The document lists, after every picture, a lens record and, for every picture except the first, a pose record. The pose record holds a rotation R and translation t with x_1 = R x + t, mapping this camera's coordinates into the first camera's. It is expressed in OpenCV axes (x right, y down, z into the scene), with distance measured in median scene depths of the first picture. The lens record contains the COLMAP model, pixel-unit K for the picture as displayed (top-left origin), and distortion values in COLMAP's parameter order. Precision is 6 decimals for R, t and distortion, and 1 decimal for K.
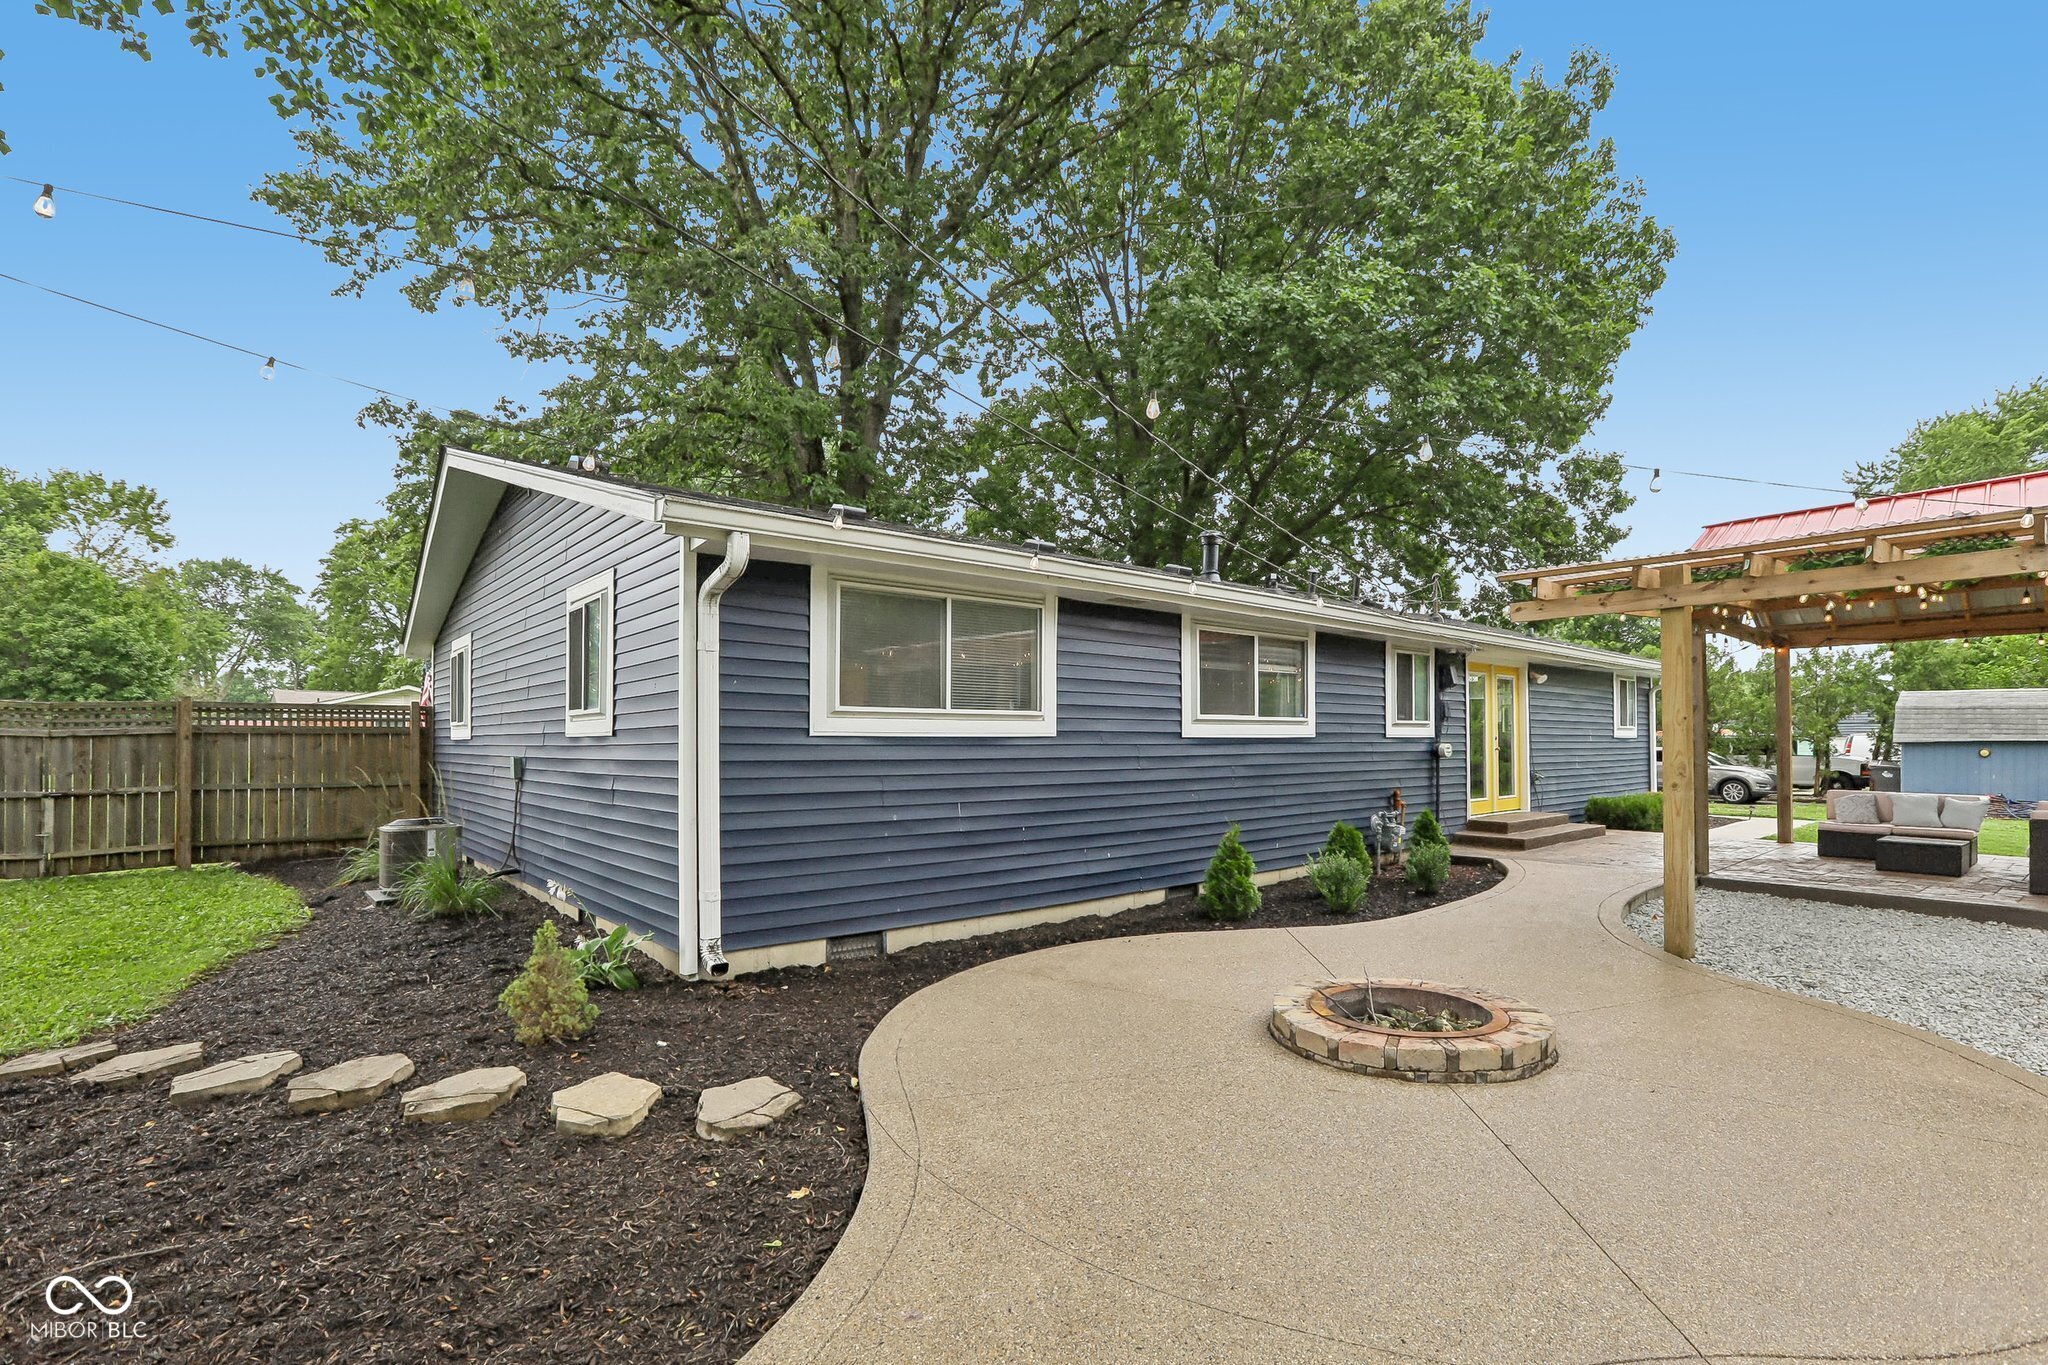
lens RADIAL K [[952.5, 0, 1045.6], [0, 952.5, 750.7], [0, 0, 1]] dist [-0.045413, 0.009624]
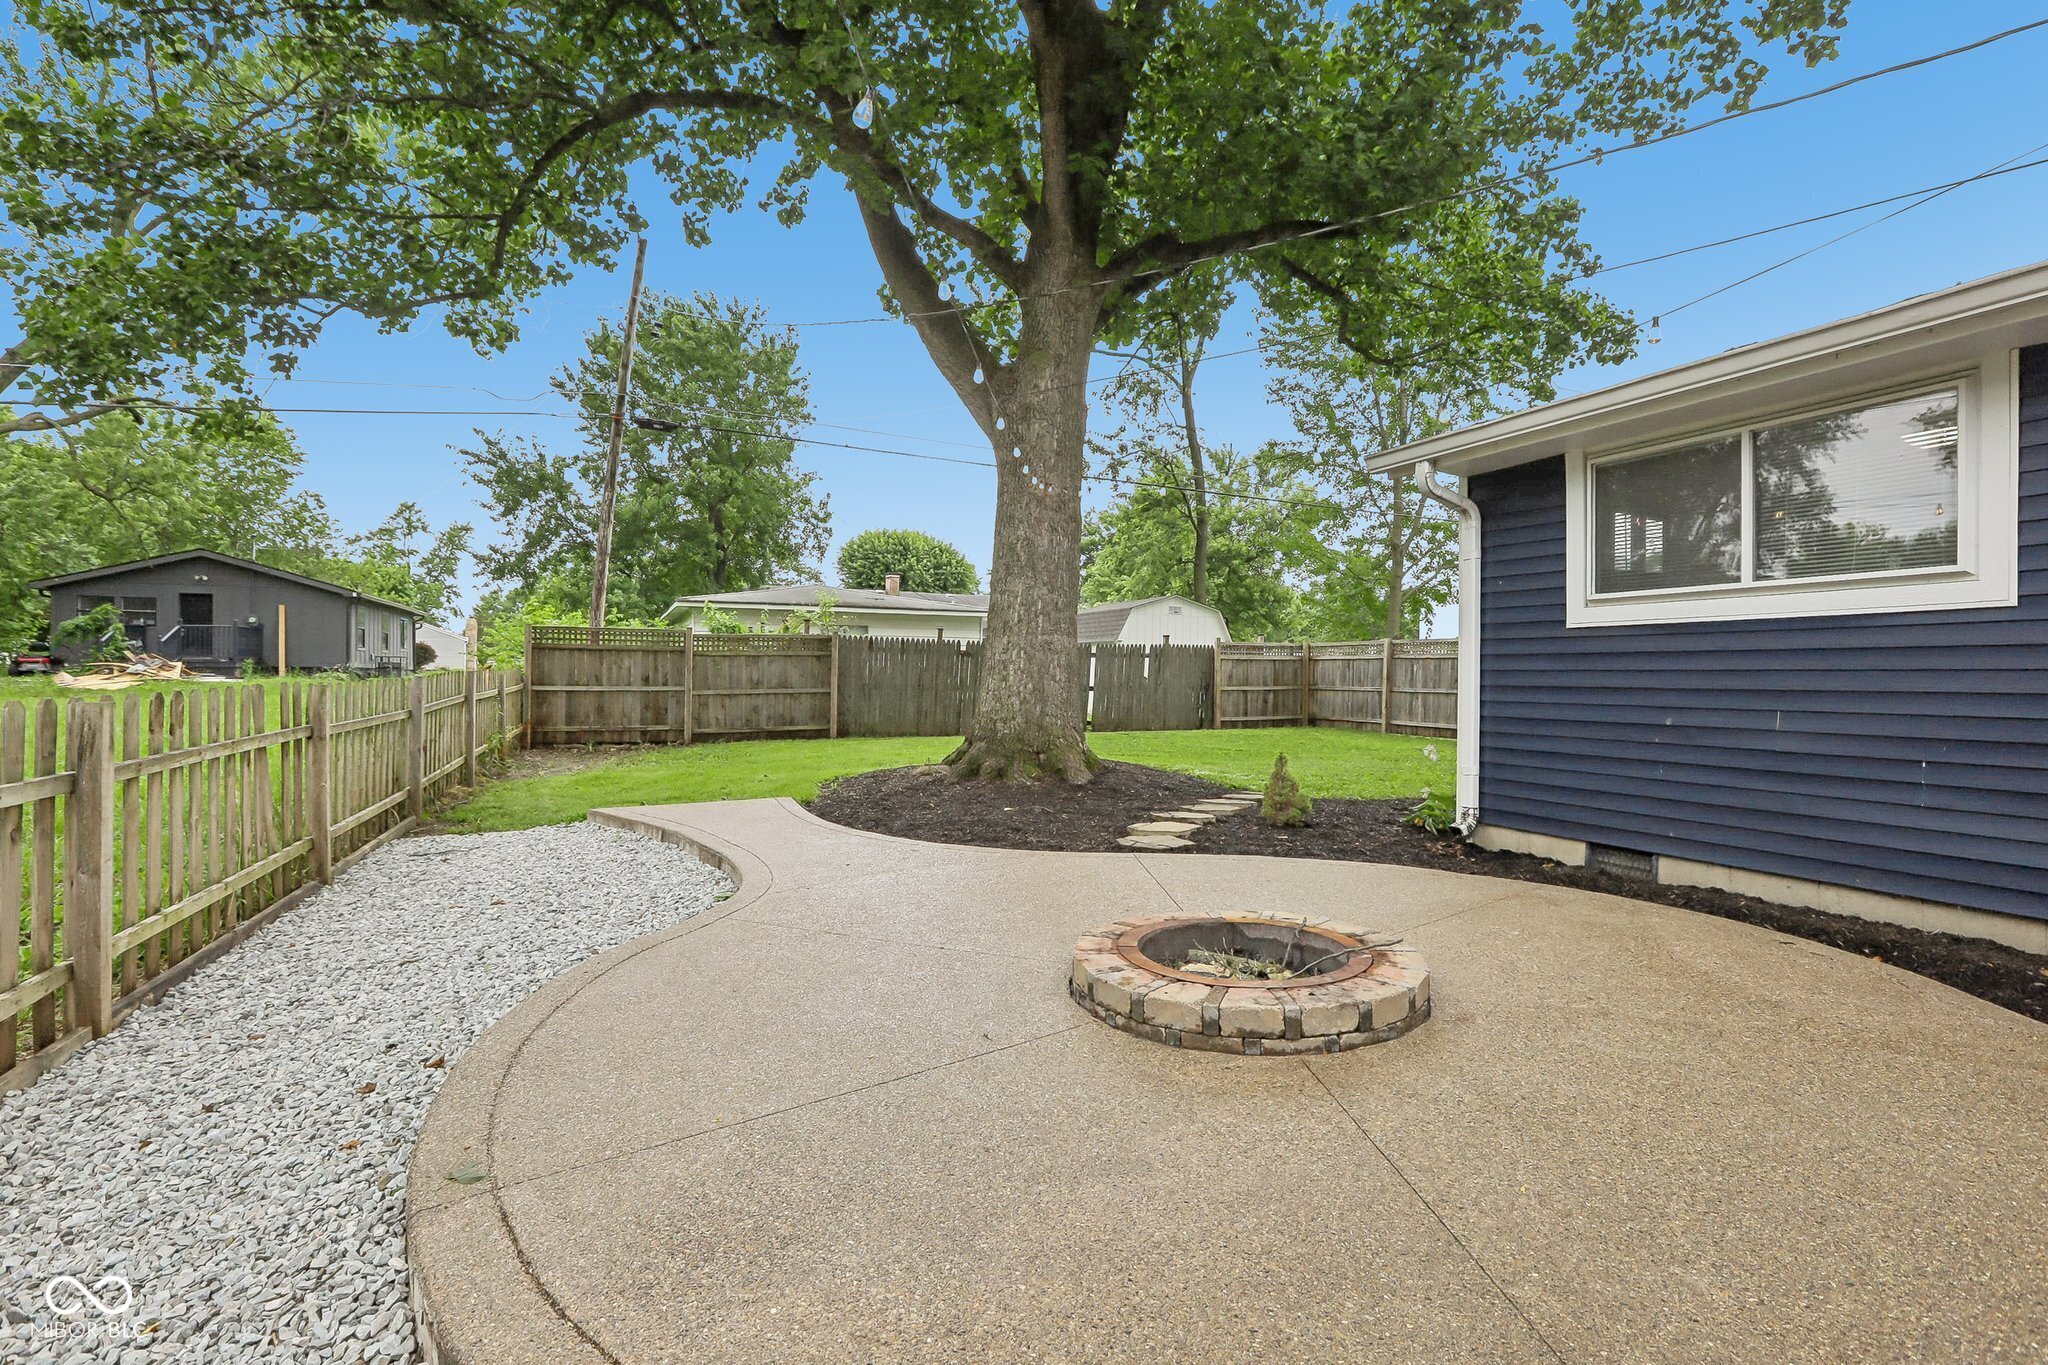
lens RADIAL K [[952.5, 0, 1062.9], [0, 952.5, 684.4], [0, 0, 1]] dist [-0.045413, 0.009624]
pose [[-0.276726, 0.015431, -0.960825, 0.811468], [0.001452, 0.999877, 0.015640, 0.025727], [0.960948, 0.002933, -0.276714, 0.754059]]
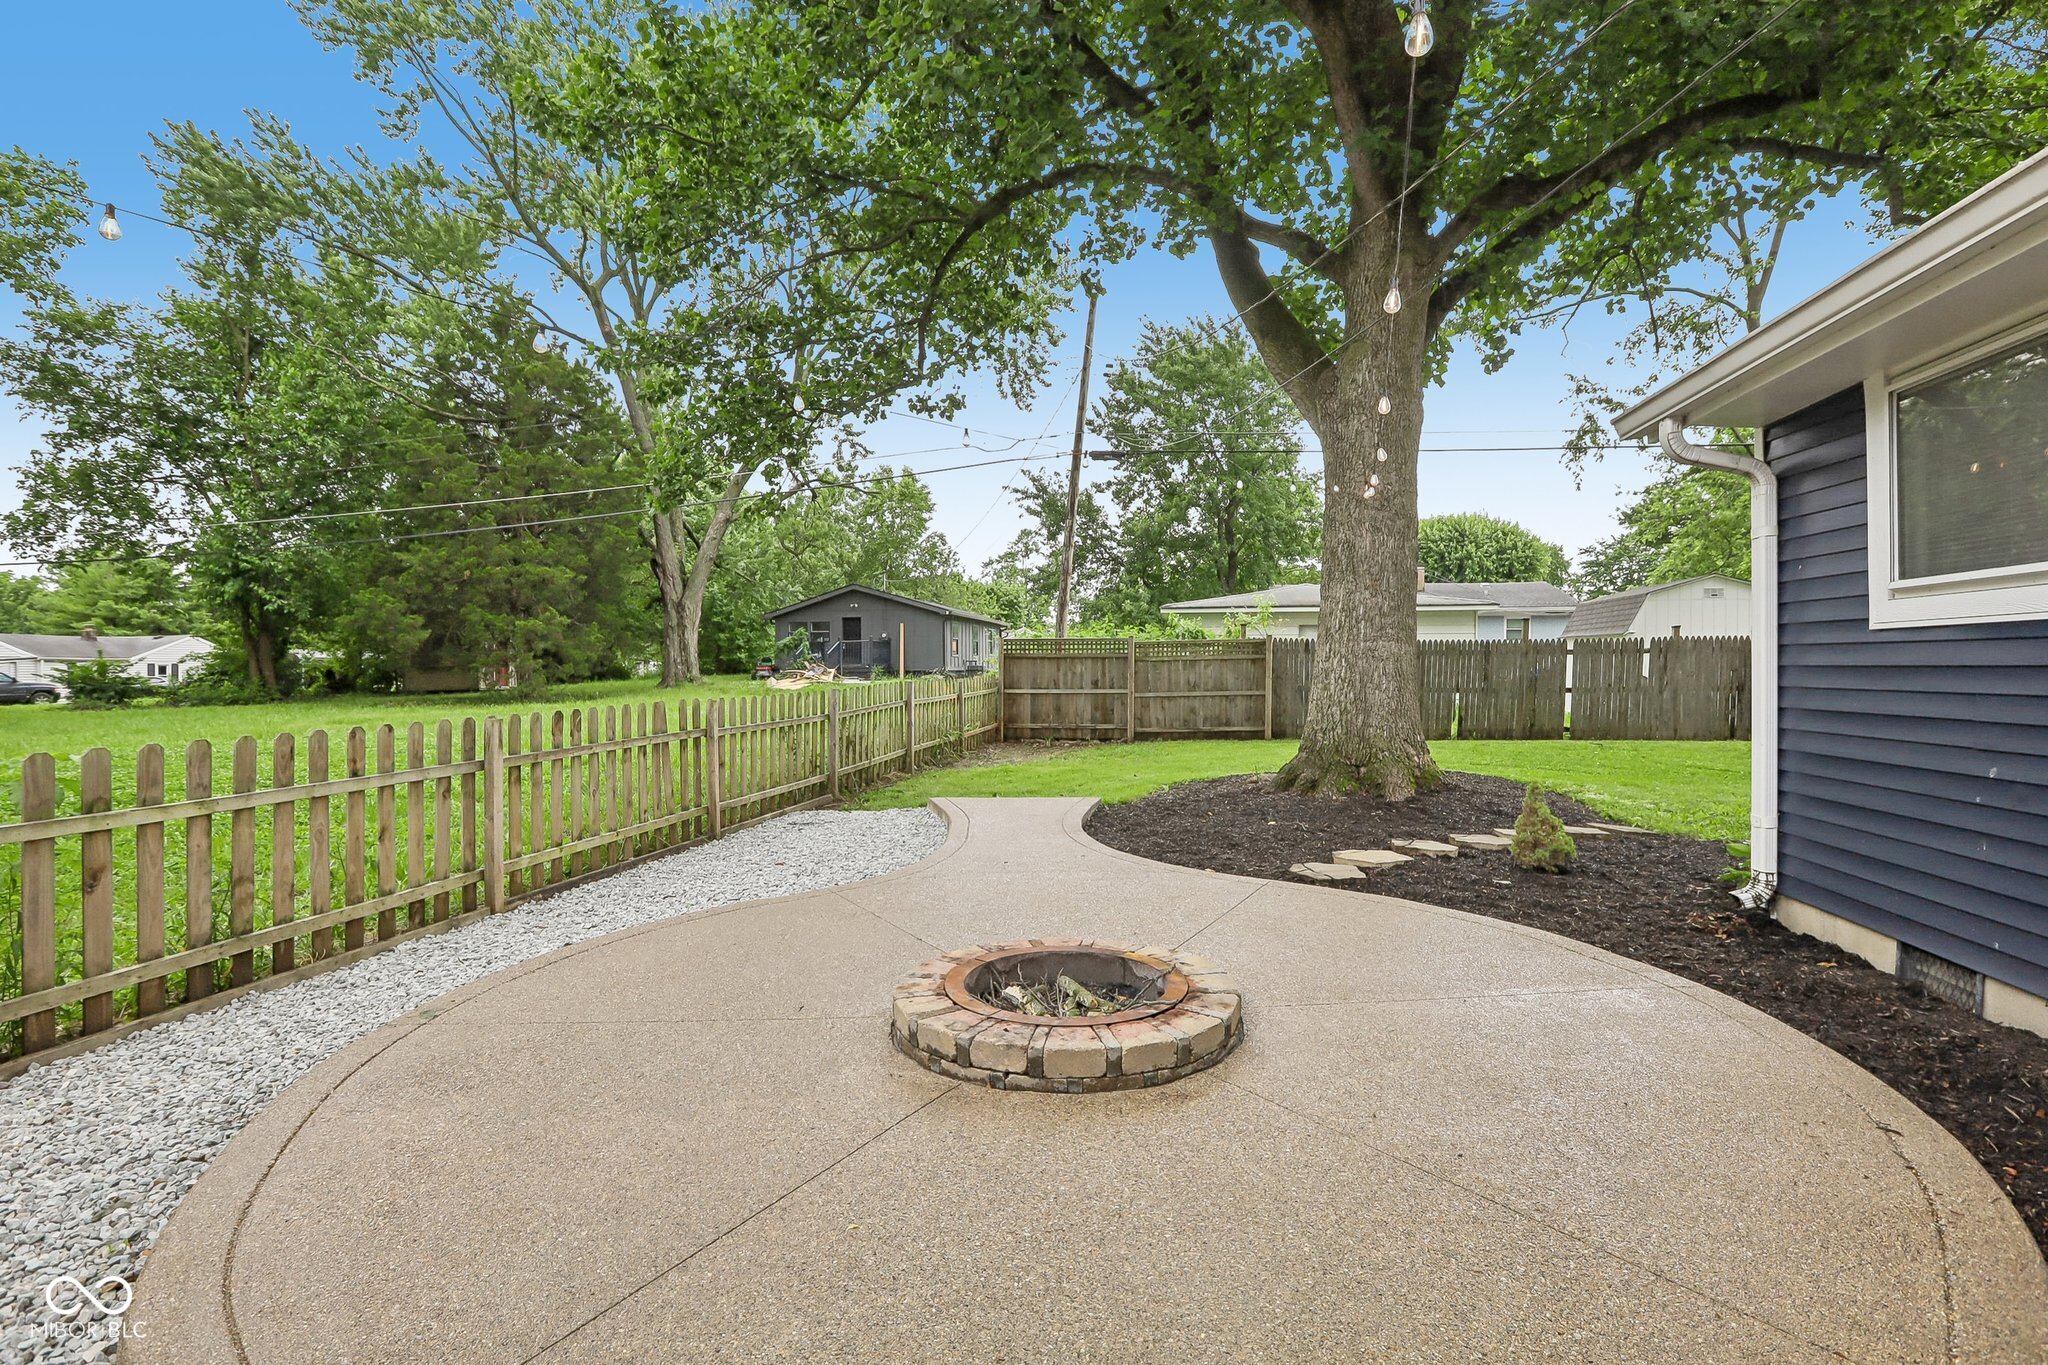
lens RADIAL K [[952.5, 0, 1038.6], [0, 952.5, 673.8], [0, 0, 1]] dist [-0.045413, 0.009624]
pose [[-0.779035, 0.014937, -0.626802, 0.622824], [0.014941, 0.999875, 0.005258, 0.003456], [0.626802, -0.005269, -0.779161, 1.119625]]
